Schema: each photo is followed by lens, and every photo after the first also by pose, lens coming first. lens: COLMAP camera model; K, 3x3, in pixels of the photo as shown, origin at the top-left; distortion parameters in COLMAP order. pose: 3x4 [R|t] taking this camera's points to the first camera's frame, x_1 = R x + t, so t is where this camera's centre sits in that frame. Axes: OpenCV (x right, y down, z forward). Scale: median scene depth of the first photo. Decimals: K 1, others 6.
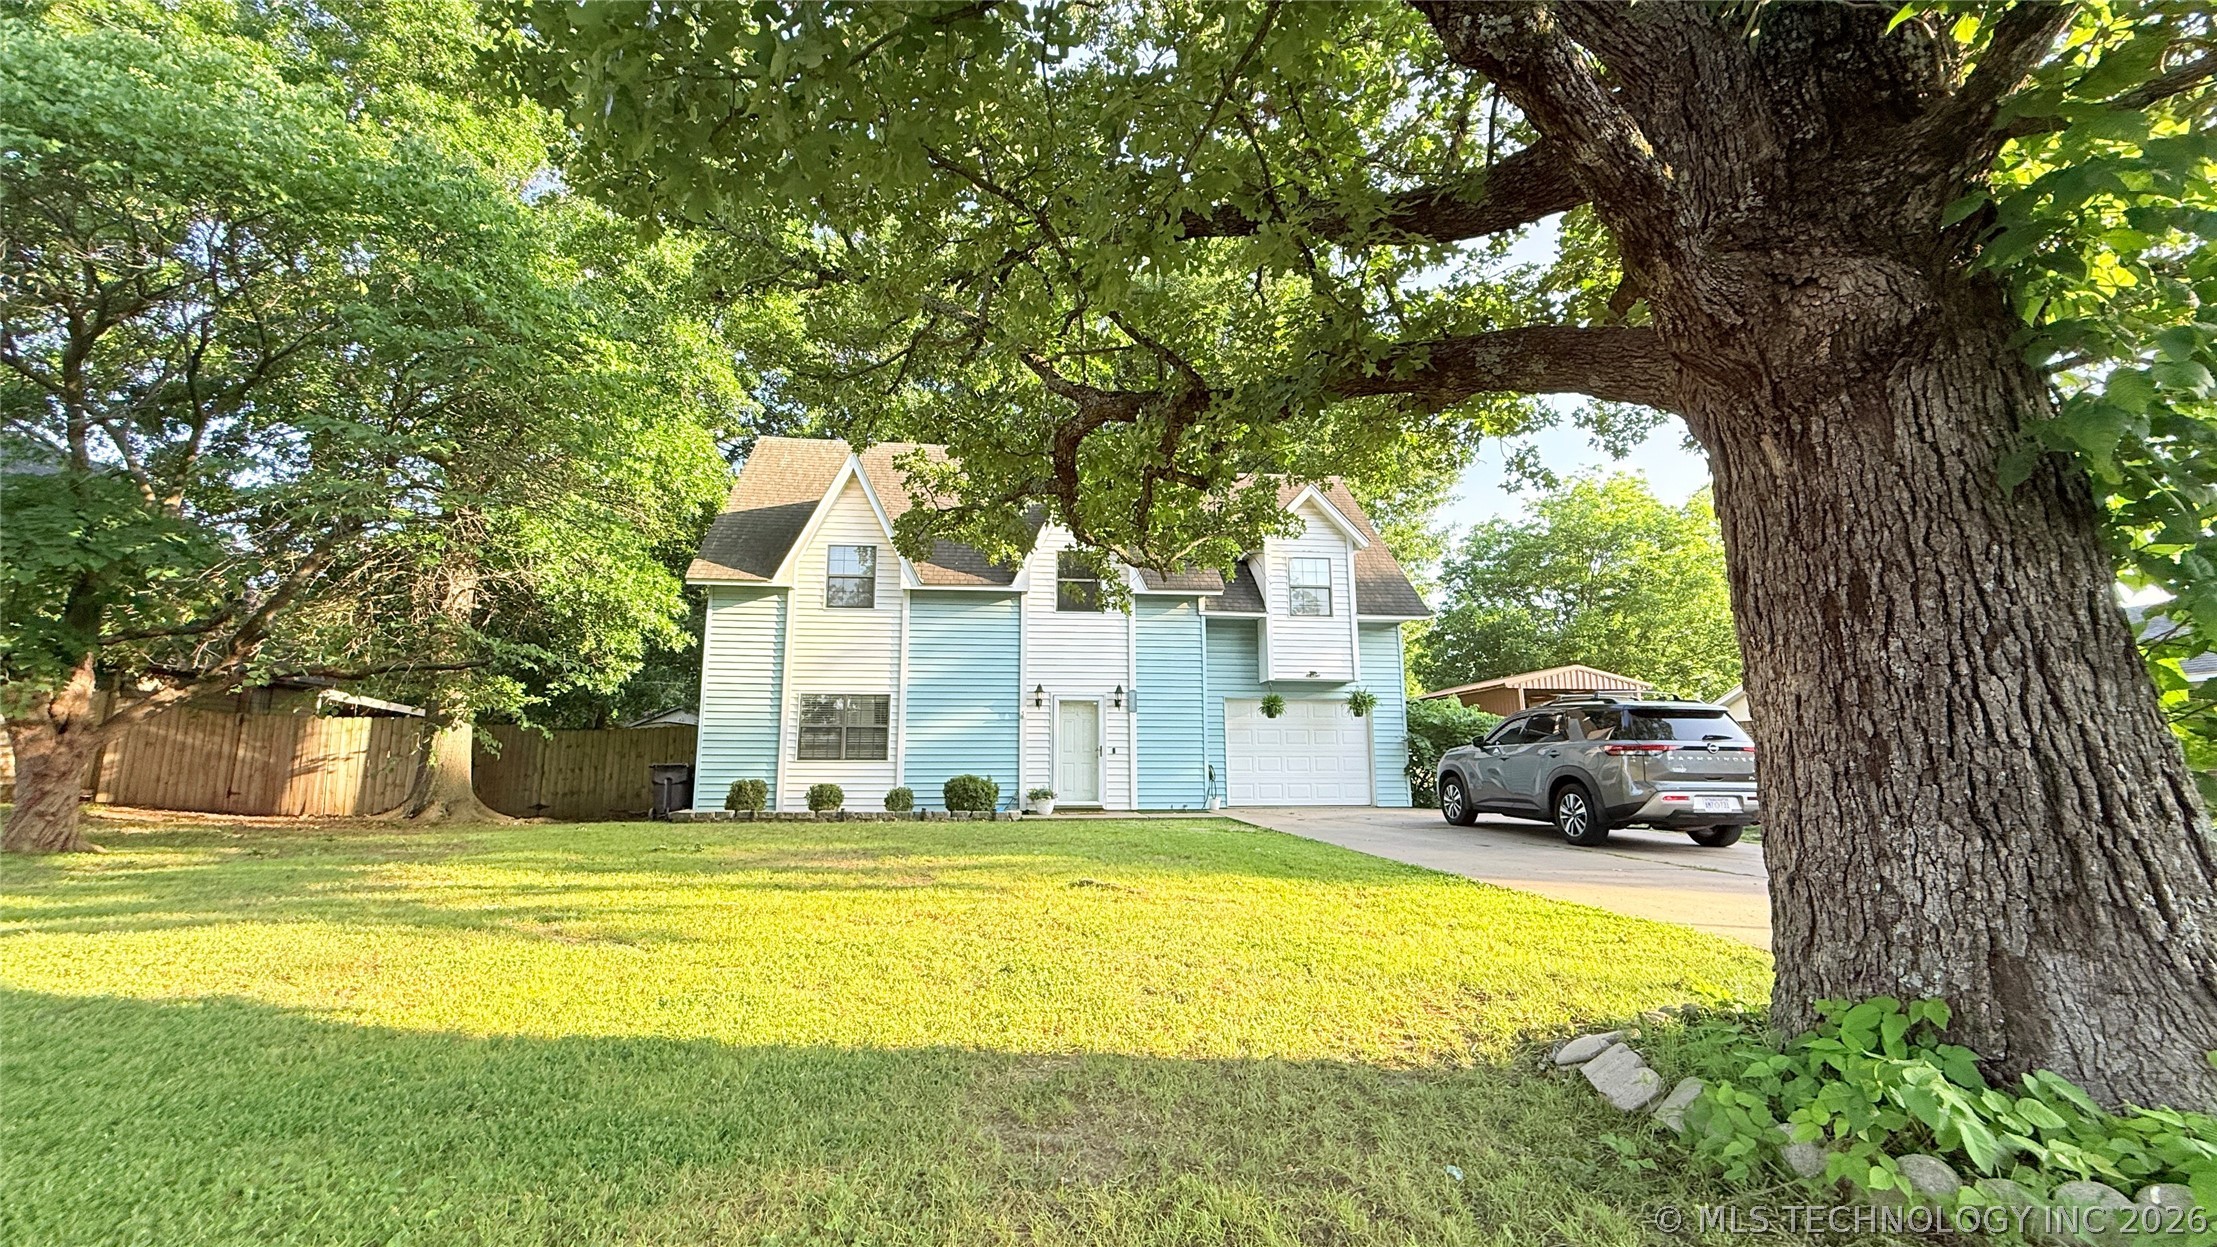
lens RADIAL K [[880.7, 0, 1101.1], [0, 880.7, 623.6], [0, 0, 1]] dist [0.000842, -0.000157]
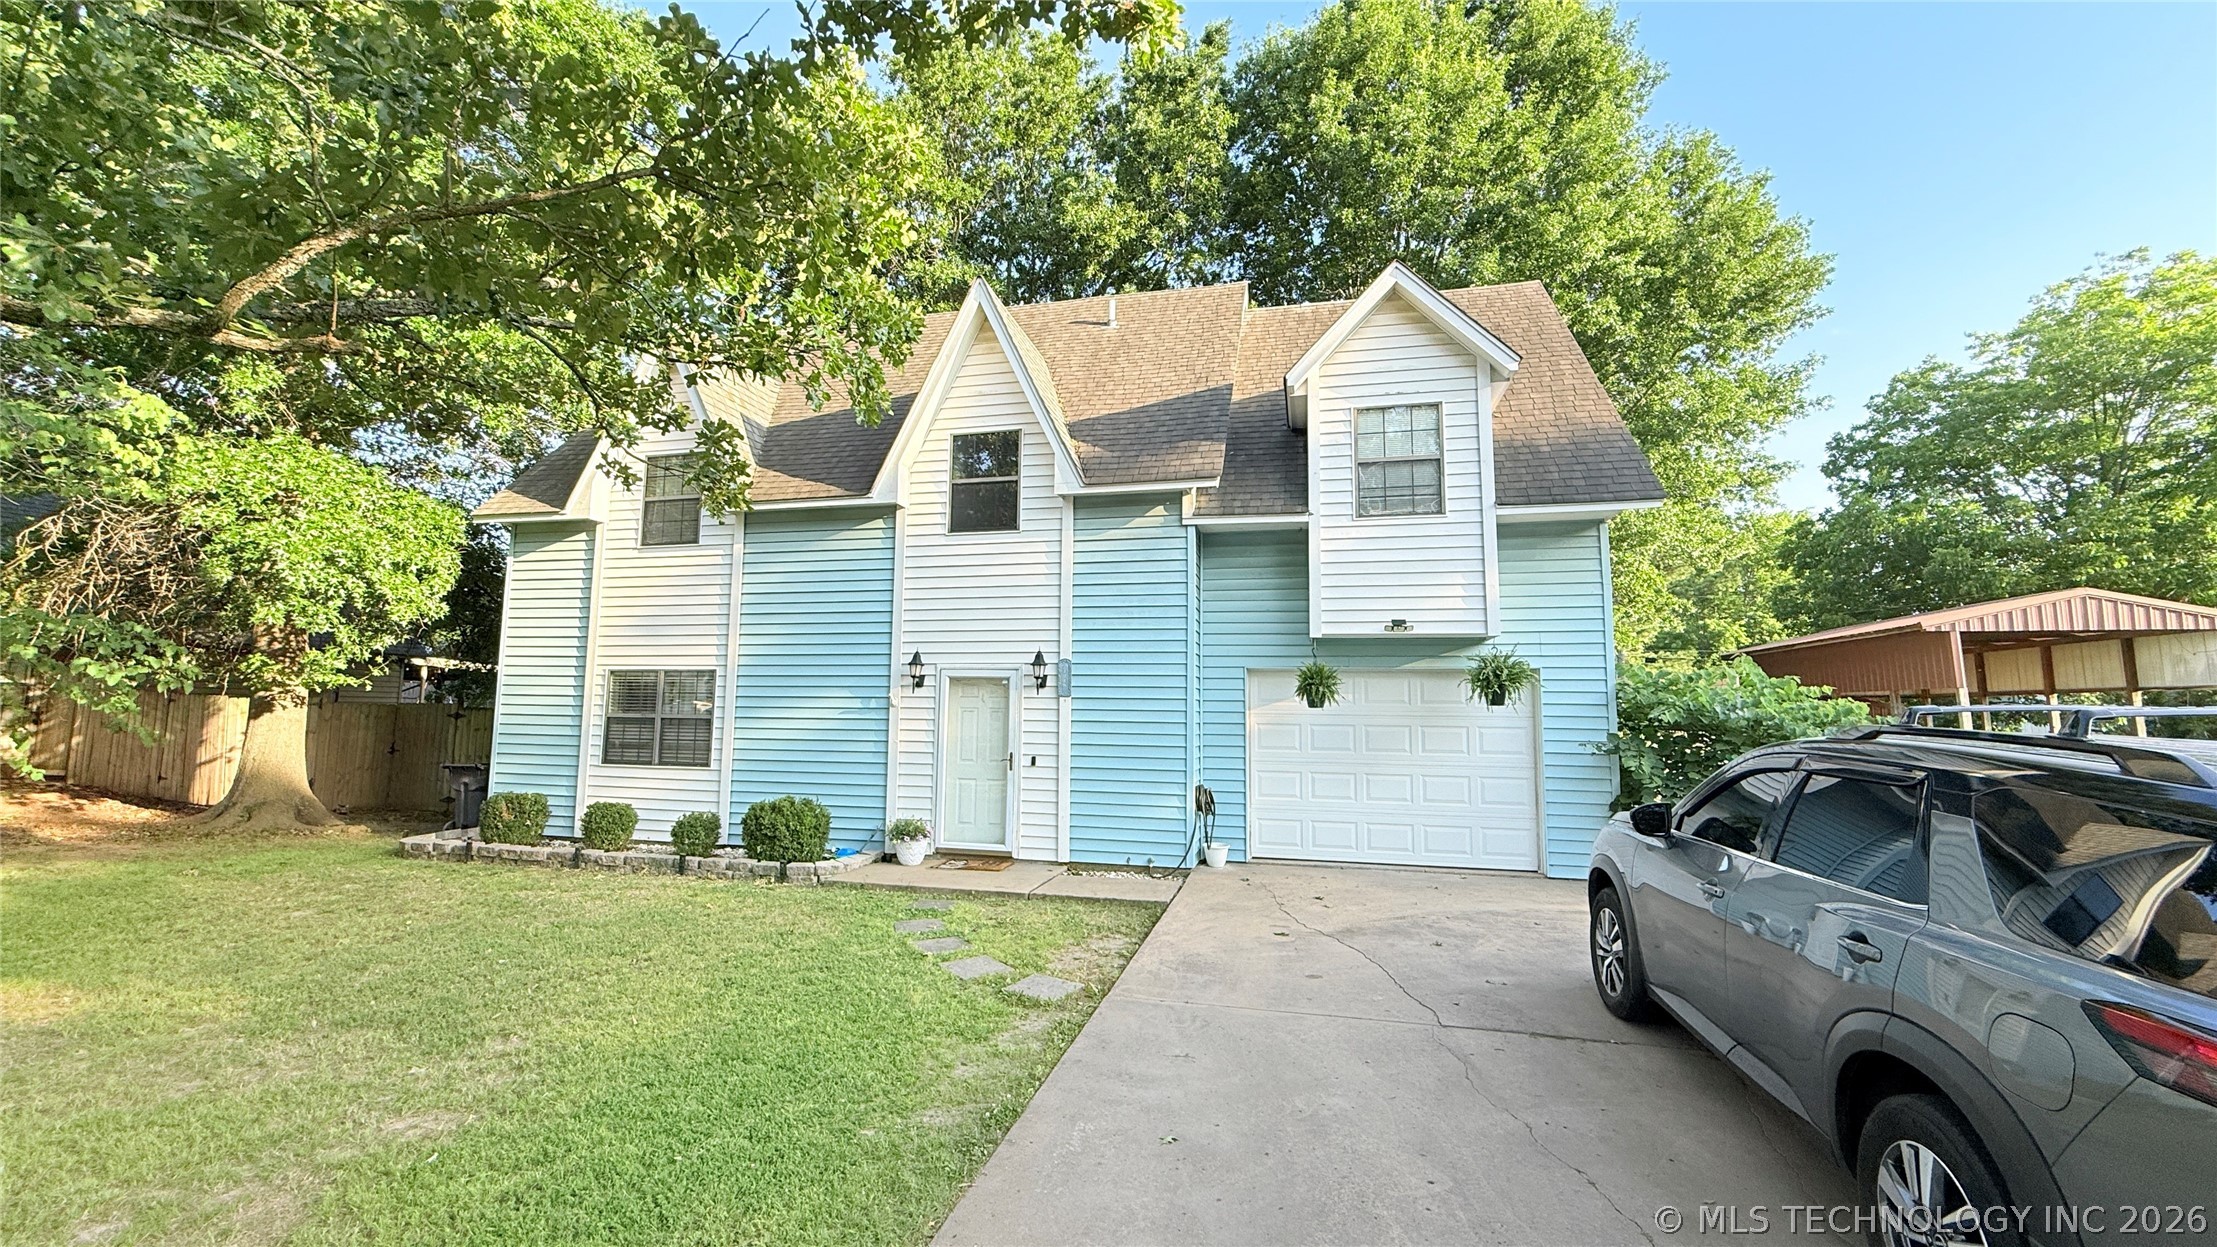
lens RADIAL K [[880.7, 0, 1101.1], [0, 880.7, 623.6], [0, 0, 1]] dist [0.000842, -0.000157]
pose [[0.937352, -0.021926, -0.347692, 0.269096], [0.043846, 0.997507, 0.055302, 0.020509], [0.345612, -0.067082, 0.935977, 0.465819]]
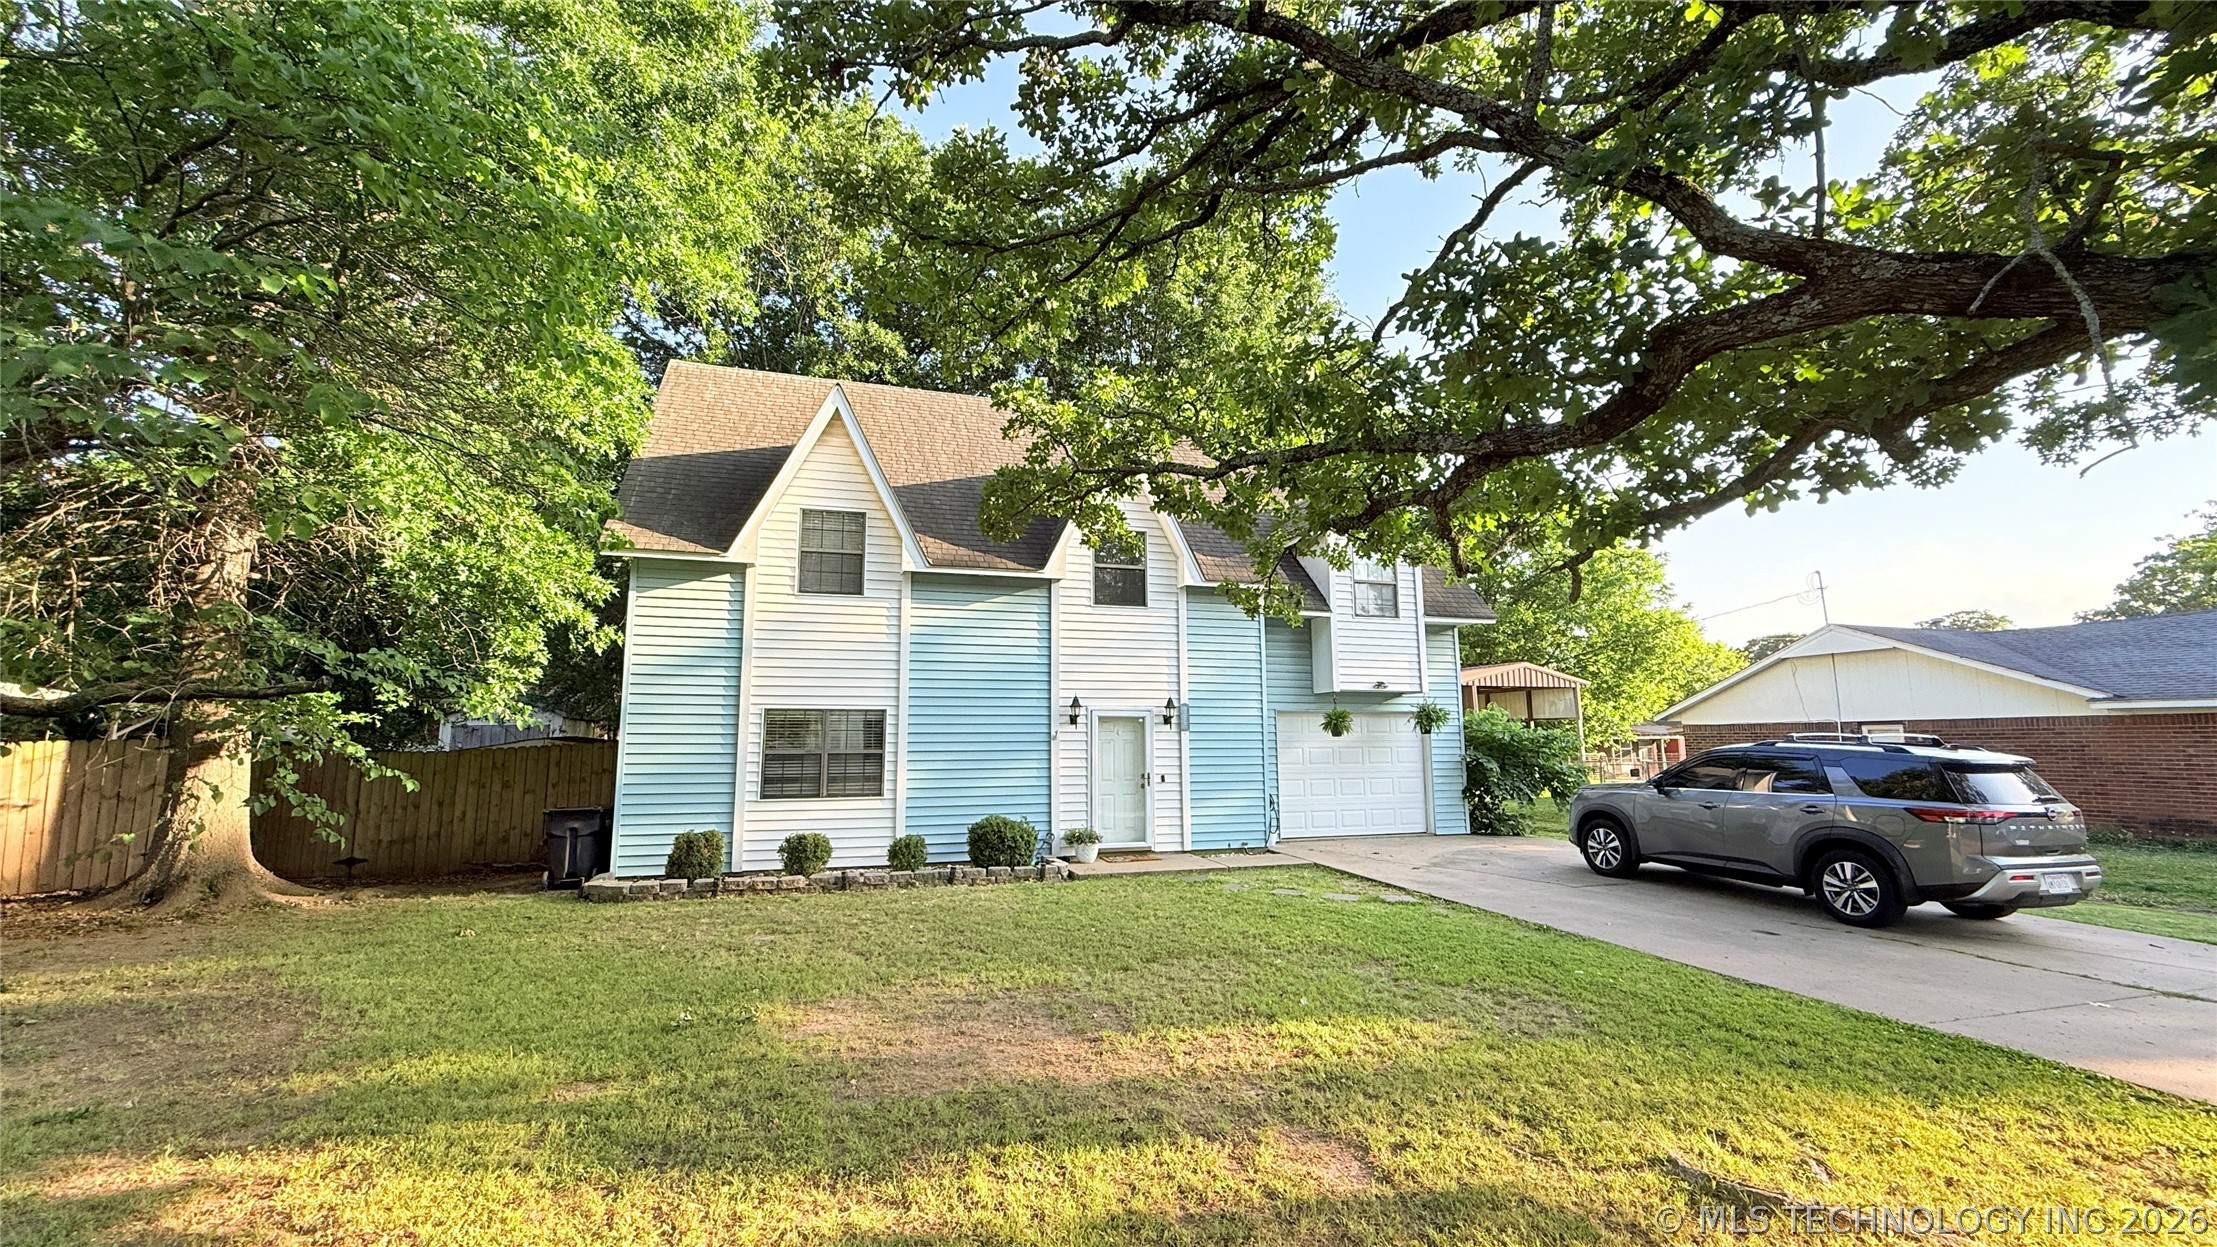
lens RADIAL K [[880.7, 0, 1101.1], [0, 880.7, 623.6], [0, 0, 1]] dist [0.000842, -0.000157]
pose [[0.982463, 0.022141, 0.185138, -0.196560], [-0.027931, 0.999197, 0.028721, -0.020369], [-0.184354, -0.033388, 0.982293, 0.218305]]
